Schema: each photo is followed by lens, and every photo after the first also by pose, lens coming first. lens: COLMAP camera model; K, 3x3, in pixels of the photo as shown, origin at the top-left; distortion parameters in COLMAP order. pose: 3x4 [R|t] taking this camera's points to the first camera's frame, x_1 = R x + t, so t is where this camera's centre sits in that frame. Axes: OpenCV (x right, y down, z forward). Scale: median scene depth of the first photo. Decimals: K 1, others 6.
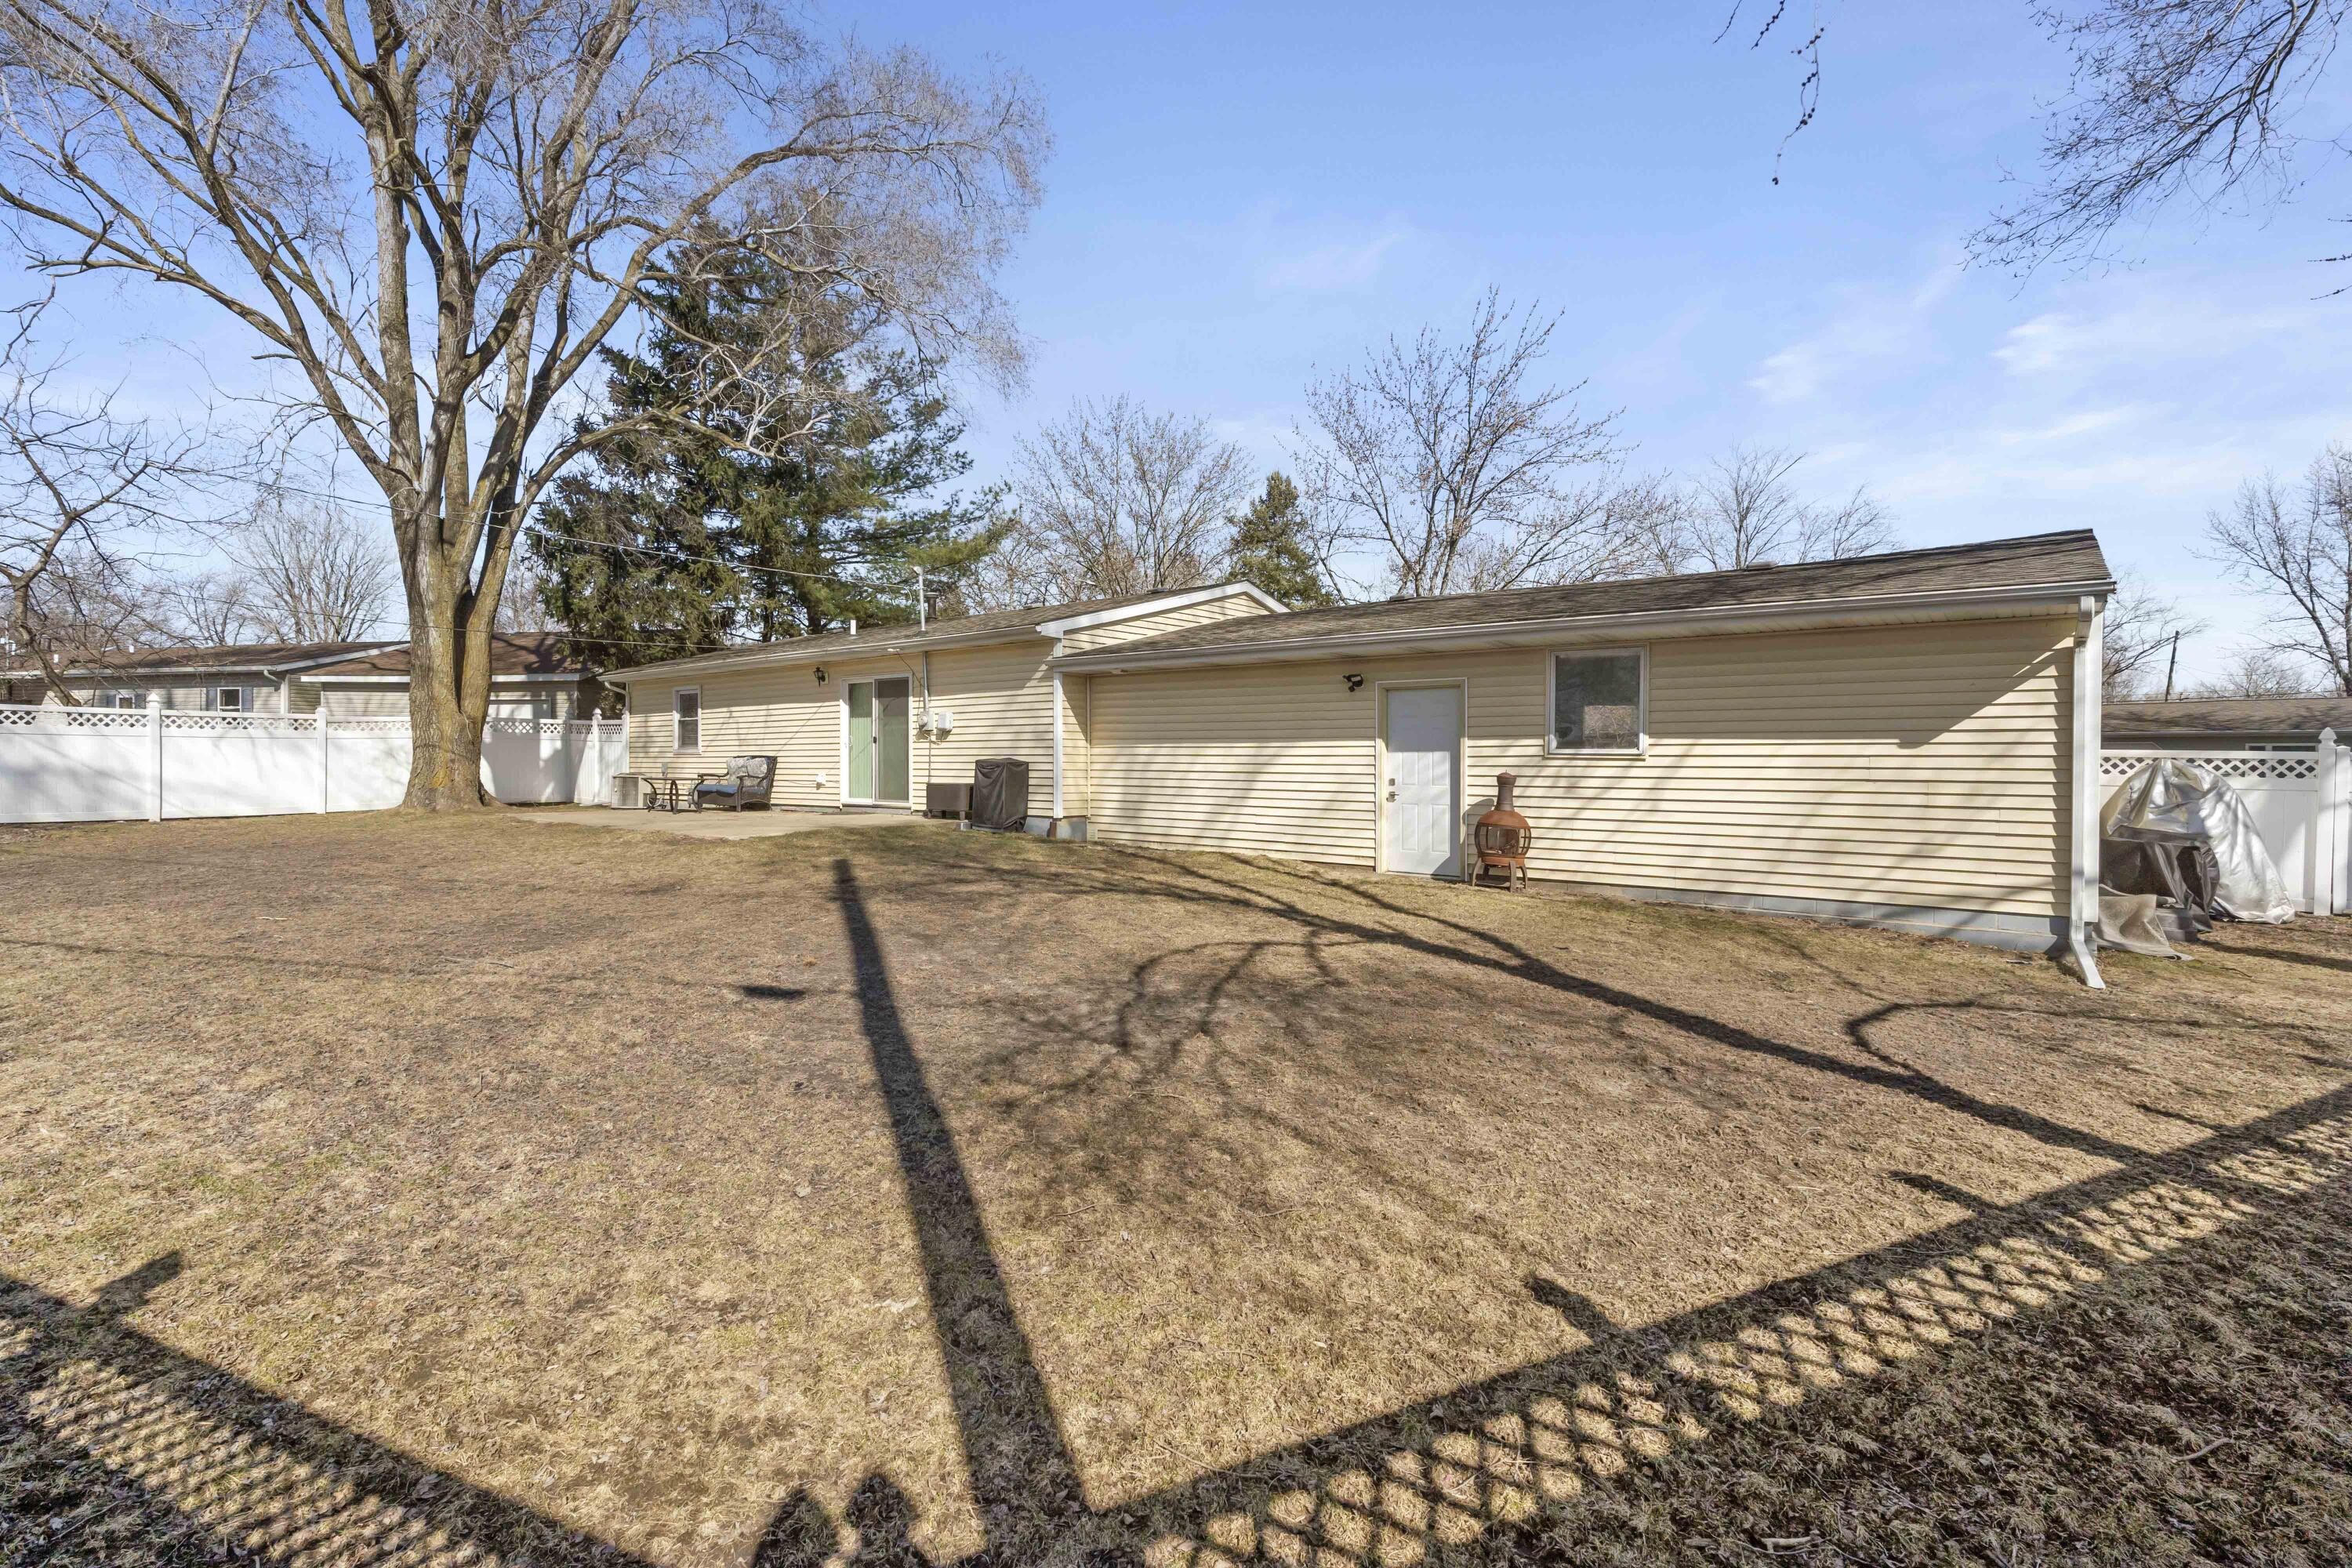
lens RADIAL K [[1035.3, 0, 1176.0], [0, 1035.3, 784.0], [0, 0, 1]] dist [0.002258, 0.000138]
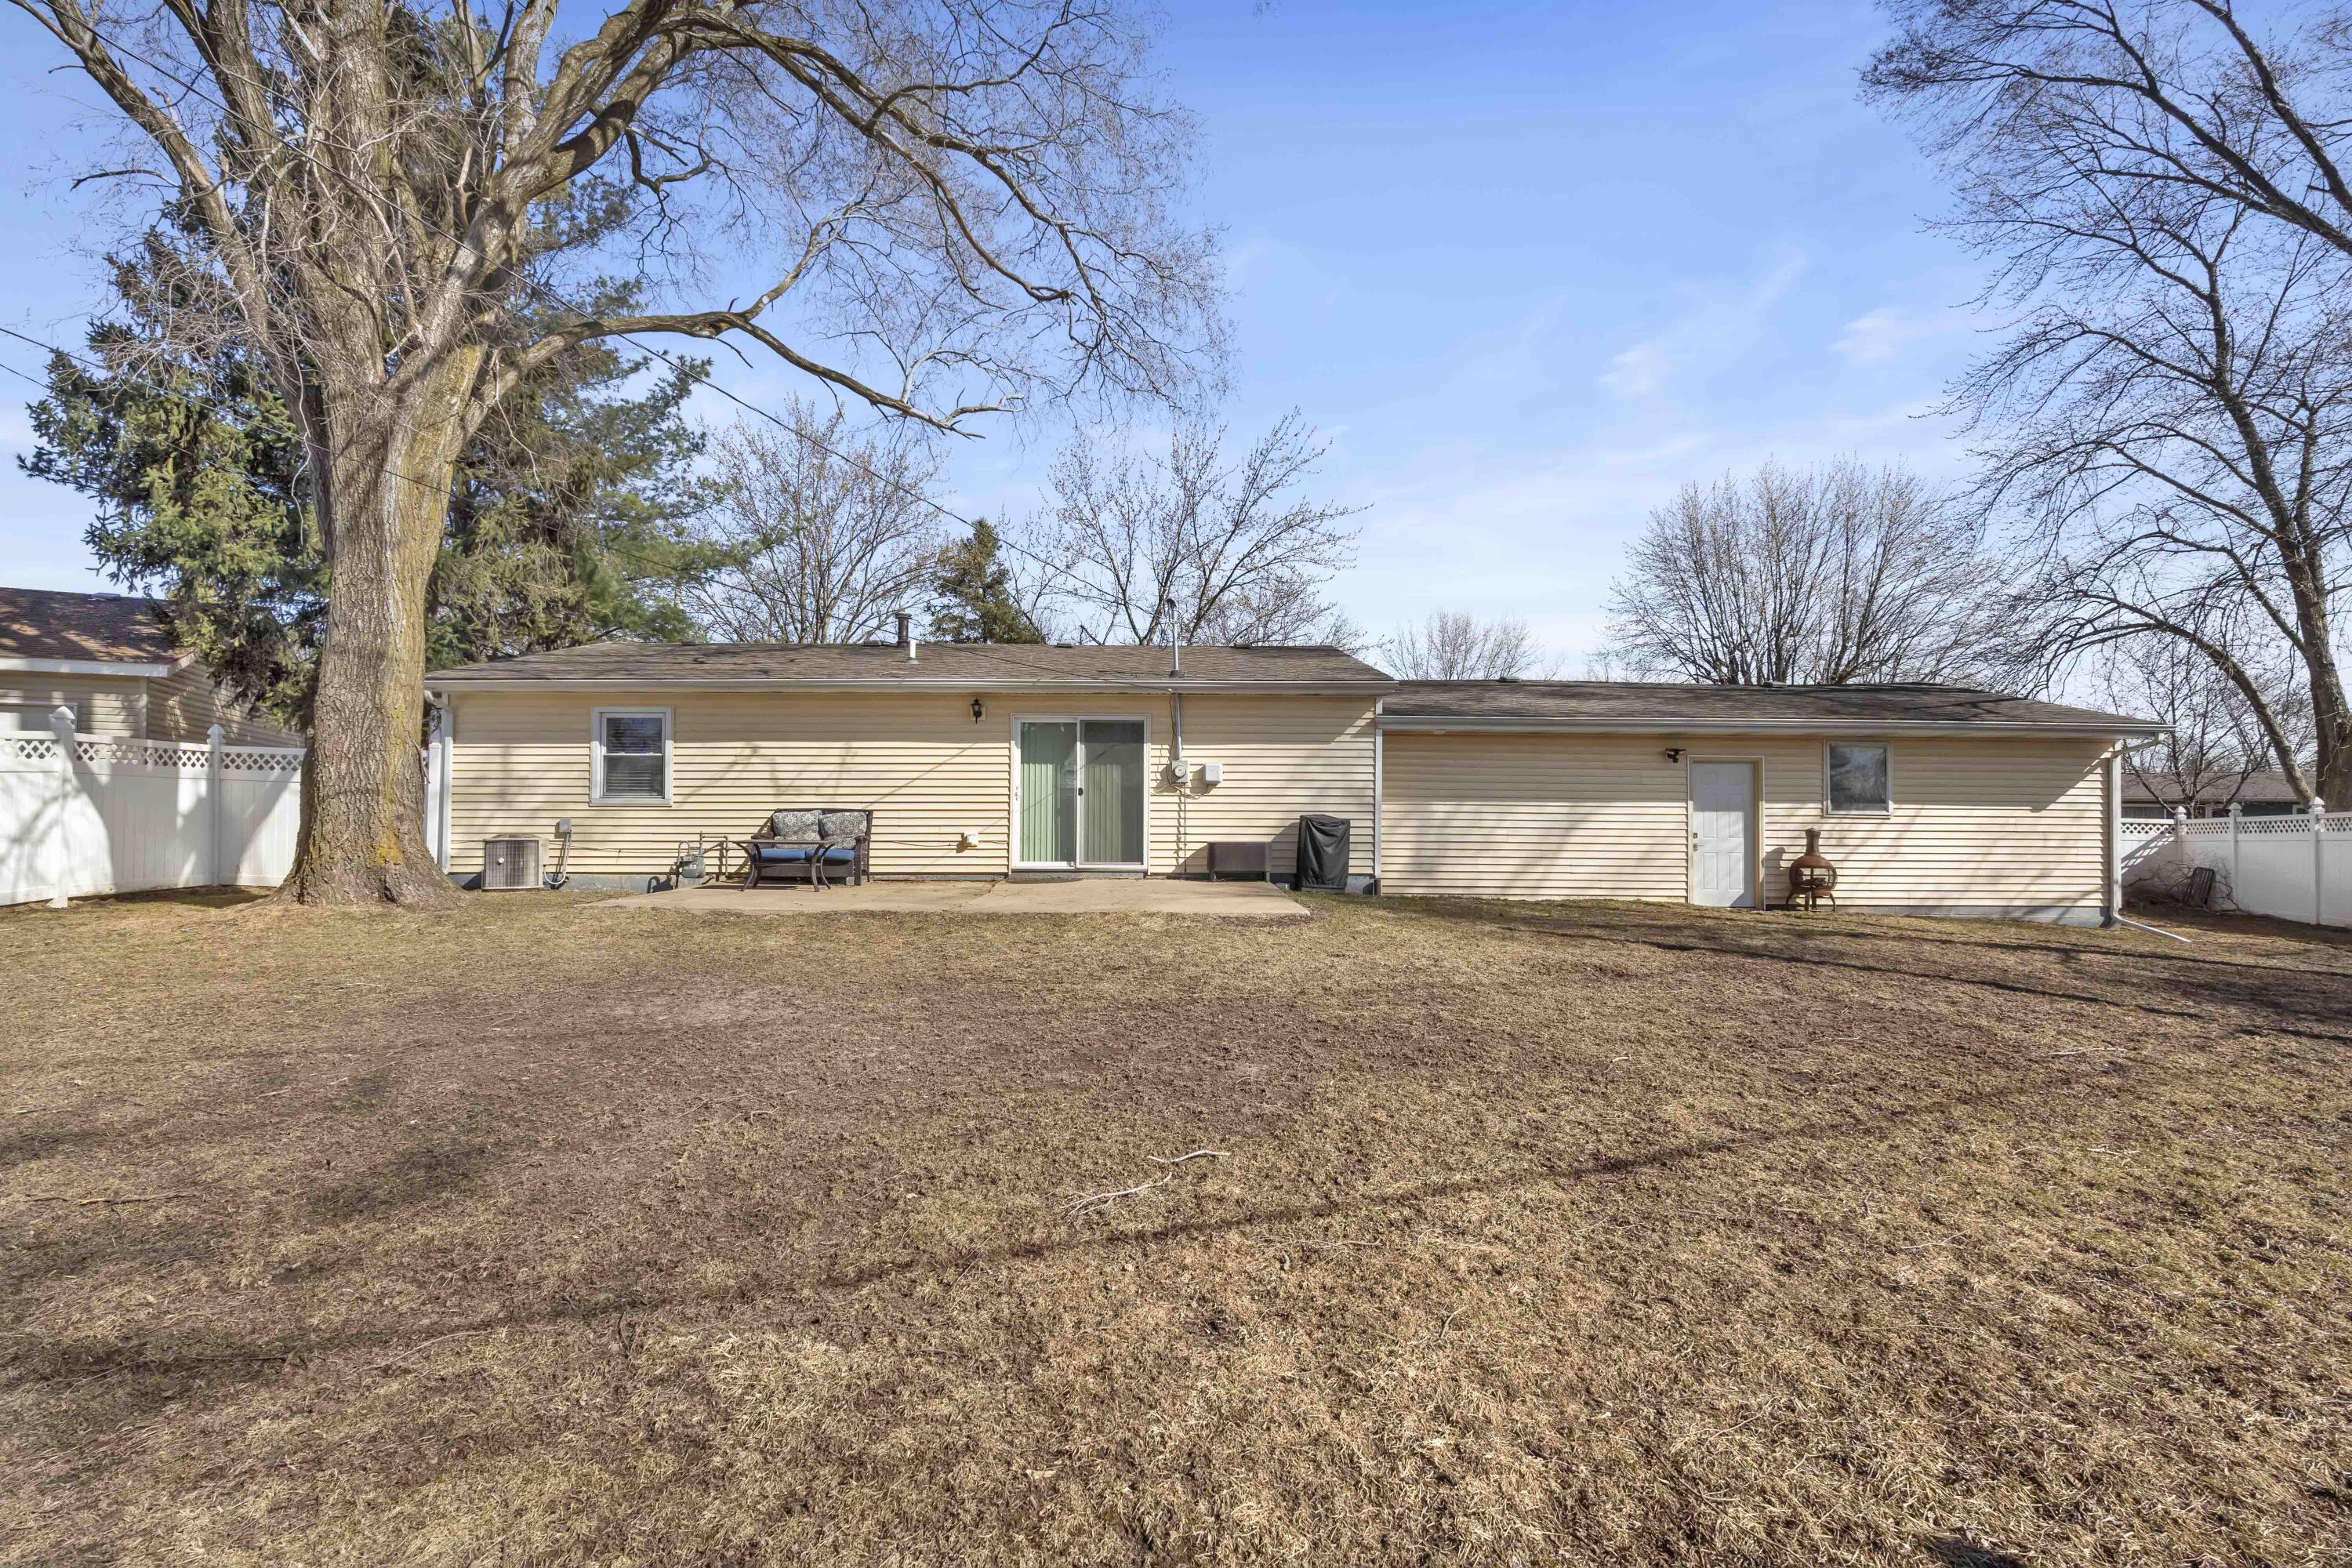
lens RADIAL K [[1035.3, 0, 1176.0], [0, 1035.3, 784.0], [0, 0, 1]] dist [0.002258, 0.000138]
pose [[0.780392, 0.019205, 0.624996, -0.920932], [0.010301, 0.998998, -0.043560, -0.013914], [-0.625206, 0.040432, 0.779412, 0.357685]]
